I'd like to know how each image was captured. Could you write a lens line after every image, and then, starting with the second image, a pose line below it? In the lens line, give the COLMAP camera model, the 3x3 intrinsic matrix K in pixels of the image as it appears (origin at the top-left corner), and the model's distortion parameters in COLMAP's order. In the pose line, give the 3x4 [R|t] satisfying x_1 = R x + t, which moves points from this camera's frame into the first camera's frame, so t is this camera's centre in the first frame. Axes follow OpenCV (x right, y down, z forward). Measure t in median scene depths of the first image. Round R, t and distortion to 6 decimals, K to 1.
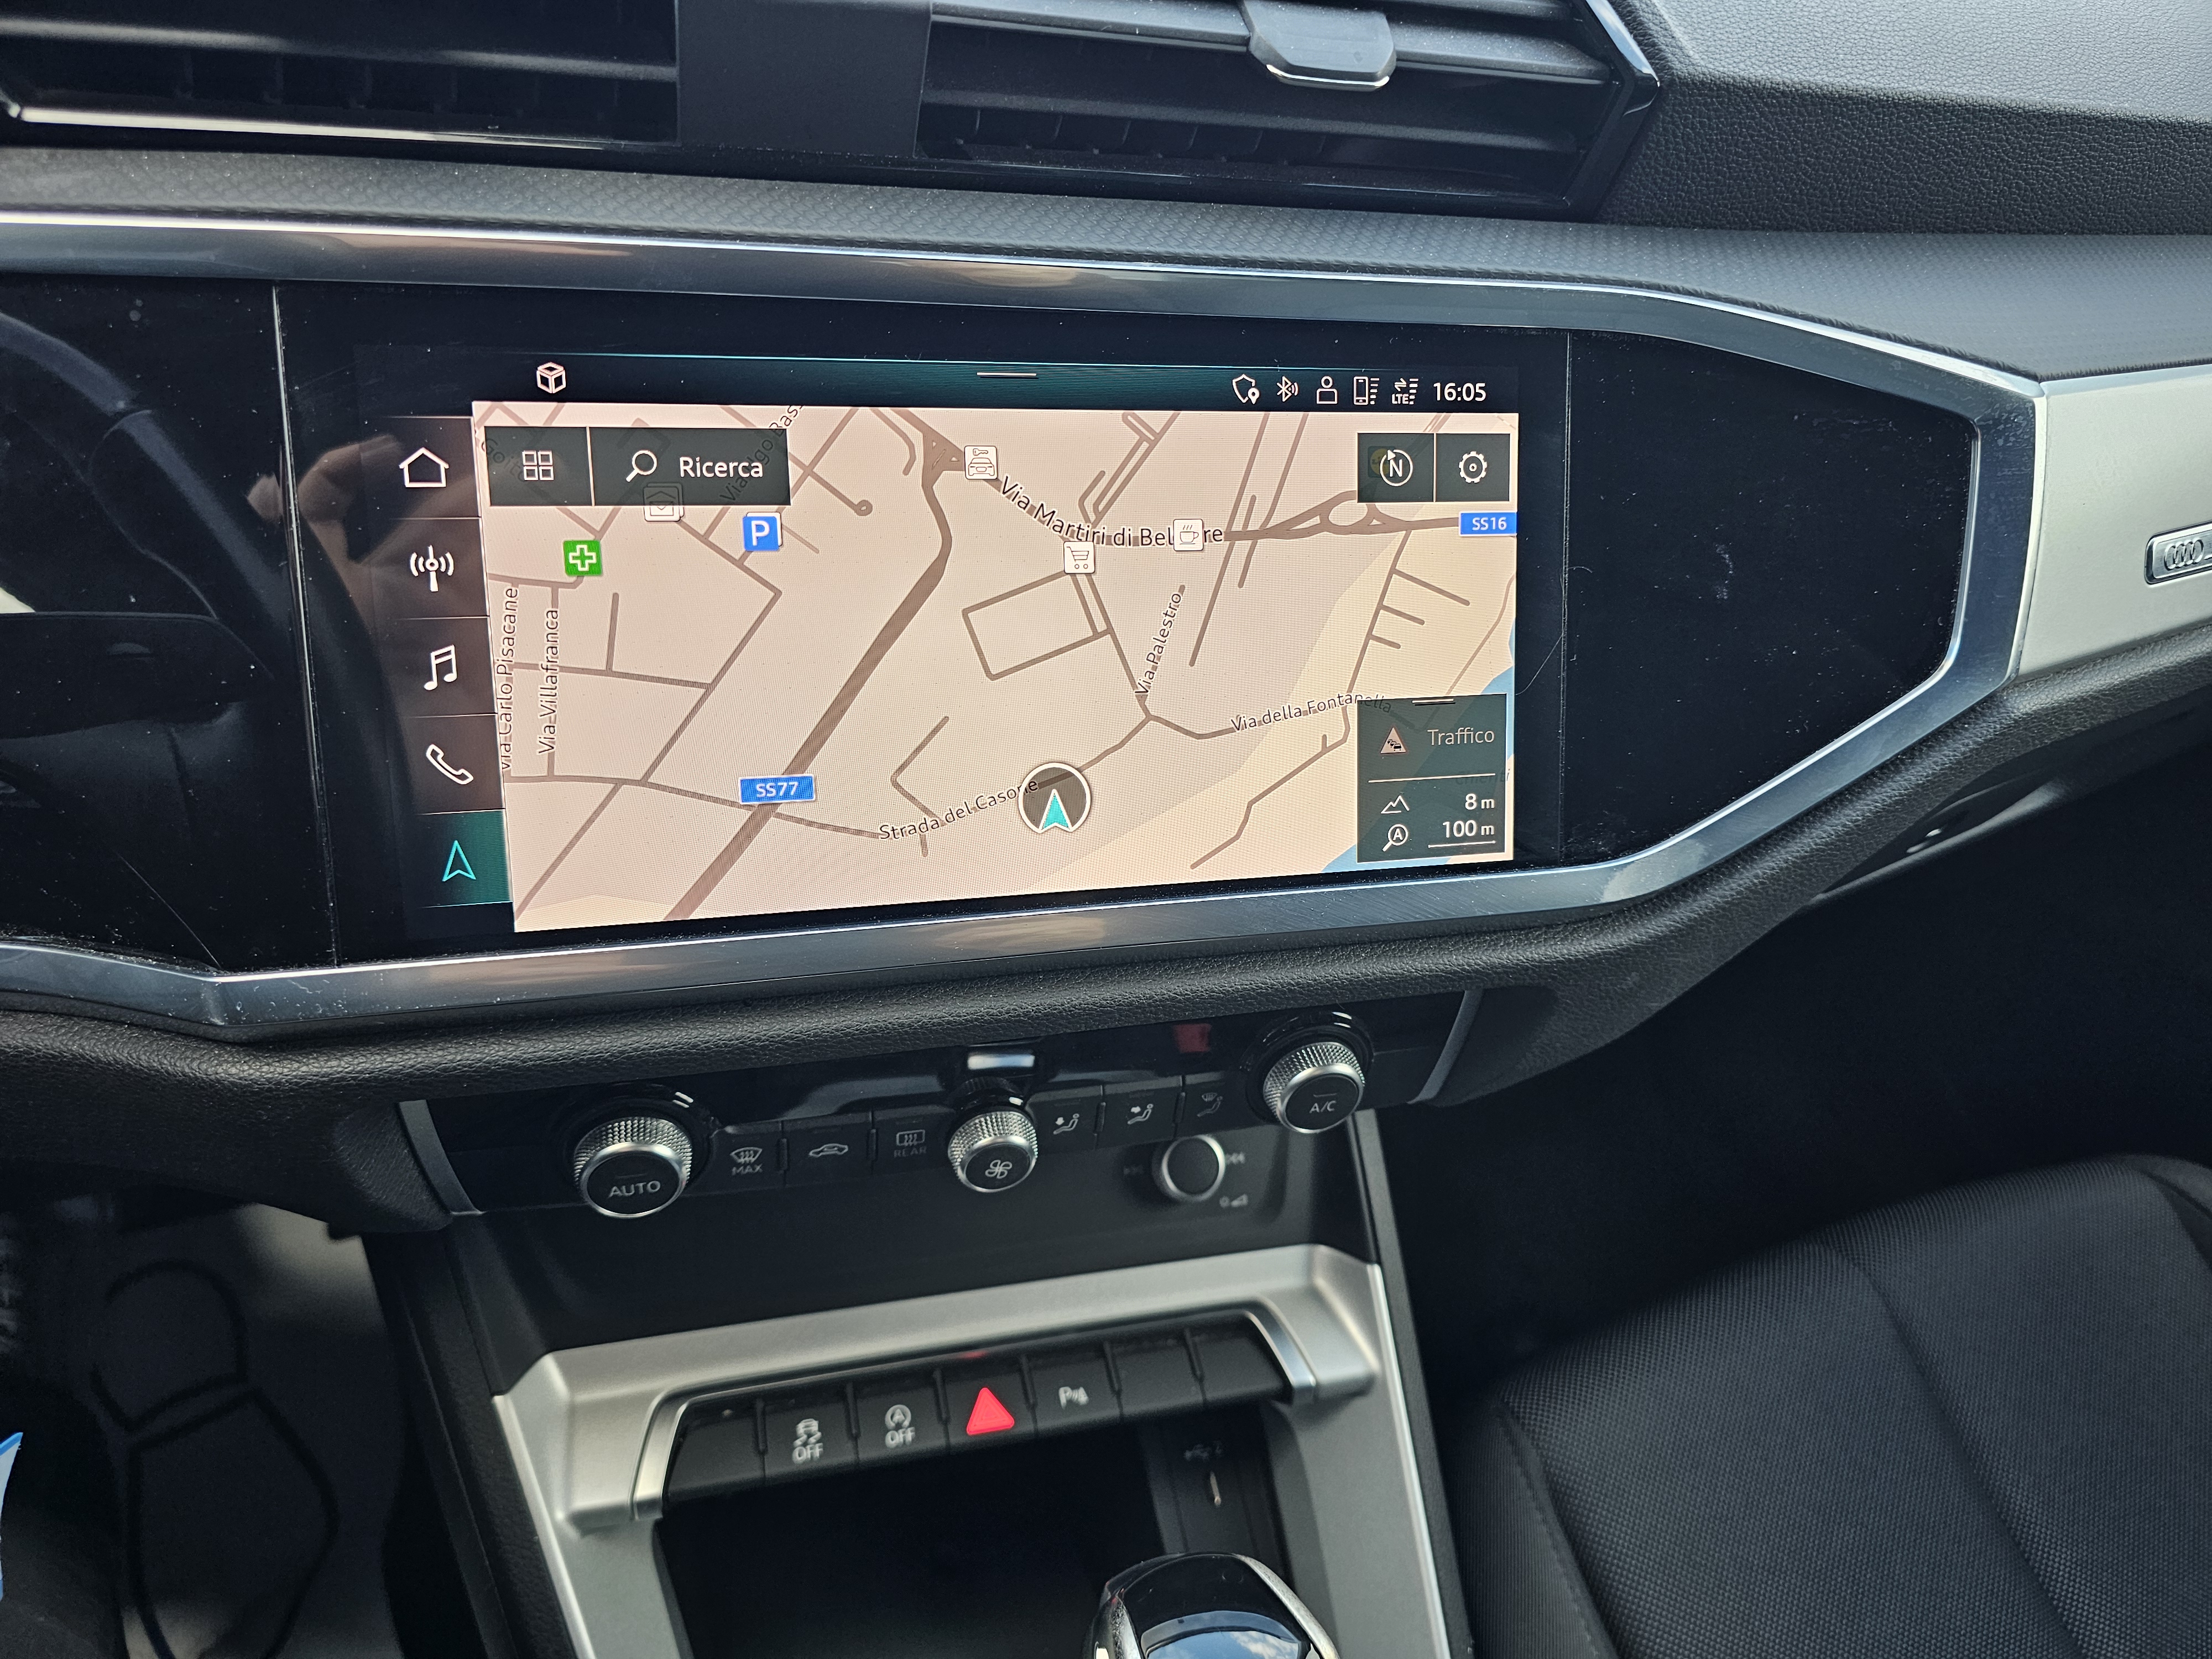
lens RADIAL K [[1564.2, 0, 1158.2], [0, 1564.2, 825.9], [0, 0, 1]] dist [0.056188, -0.087468]
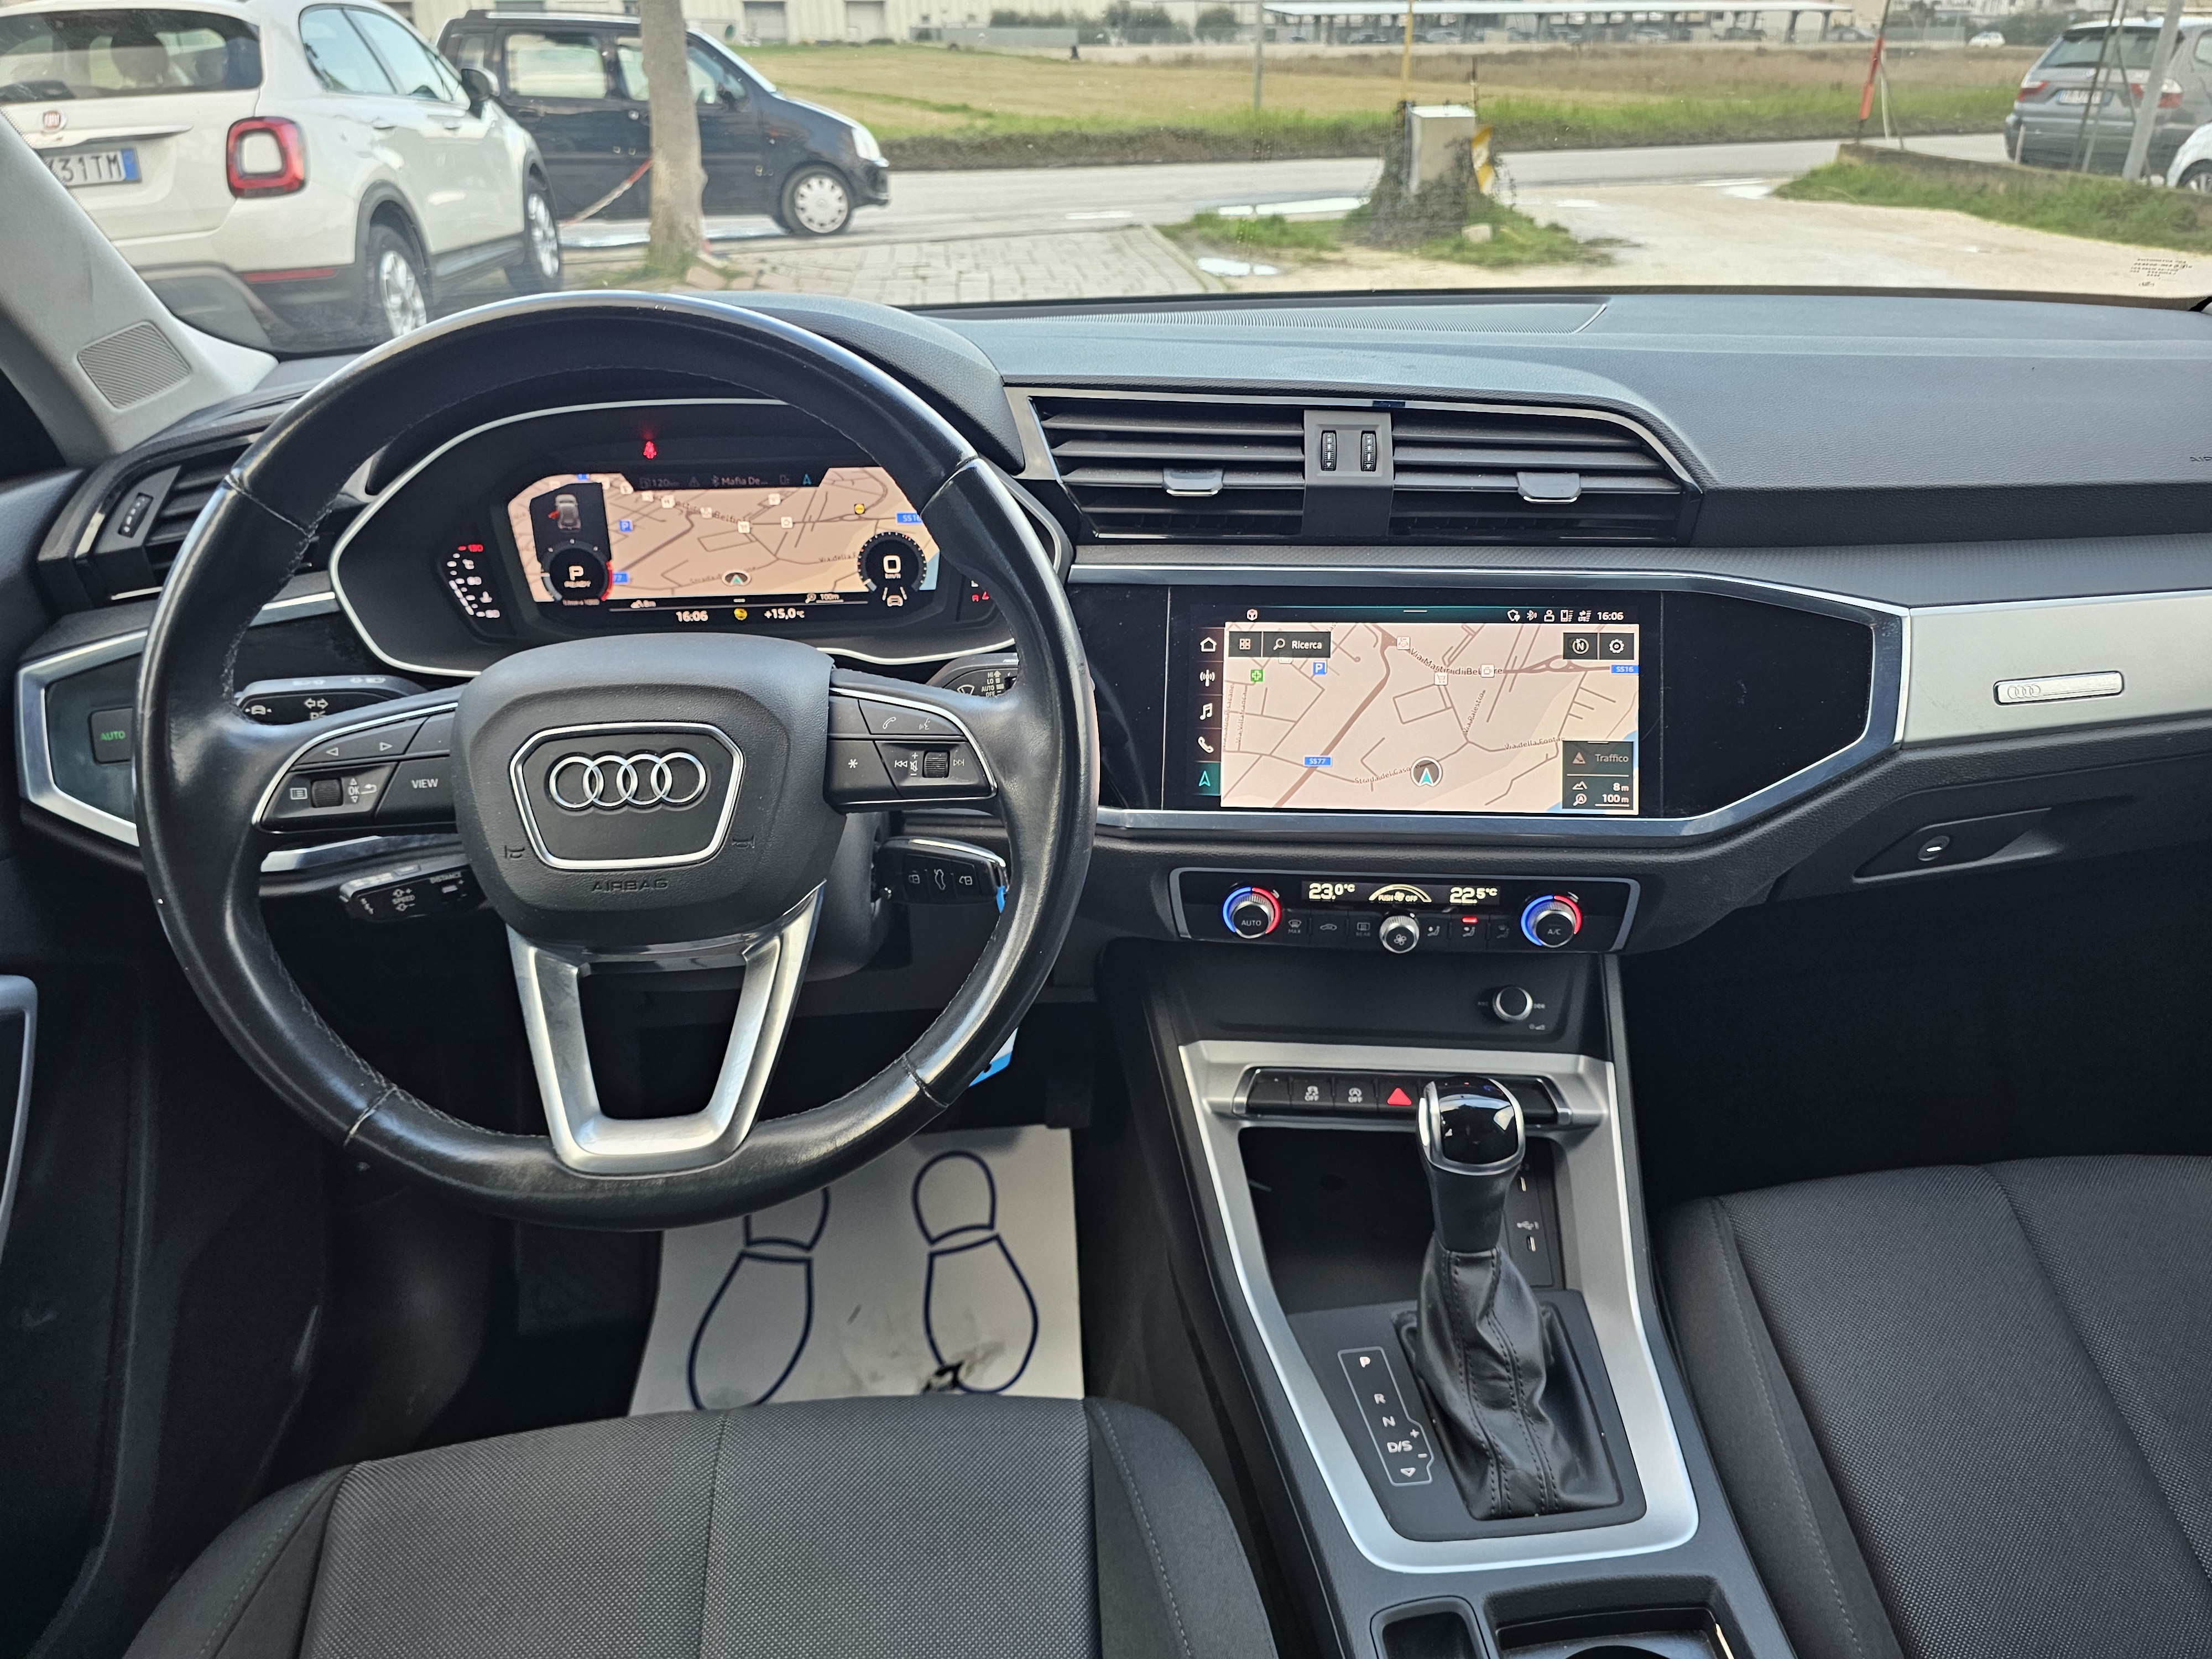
lens RADIAL K [[1507.7, 0, 1106.8], [0, 1507.7, 743.3], [0, 0, 1]] dist [0.062387, -0.068751]
pose [[0.921695, 0.007325, -0.387846, 0.383069], [-0.107532, 0.965464, -0.237310, 0.543262], [0.372713, 0.260433, 0.890651, -1.296217]]
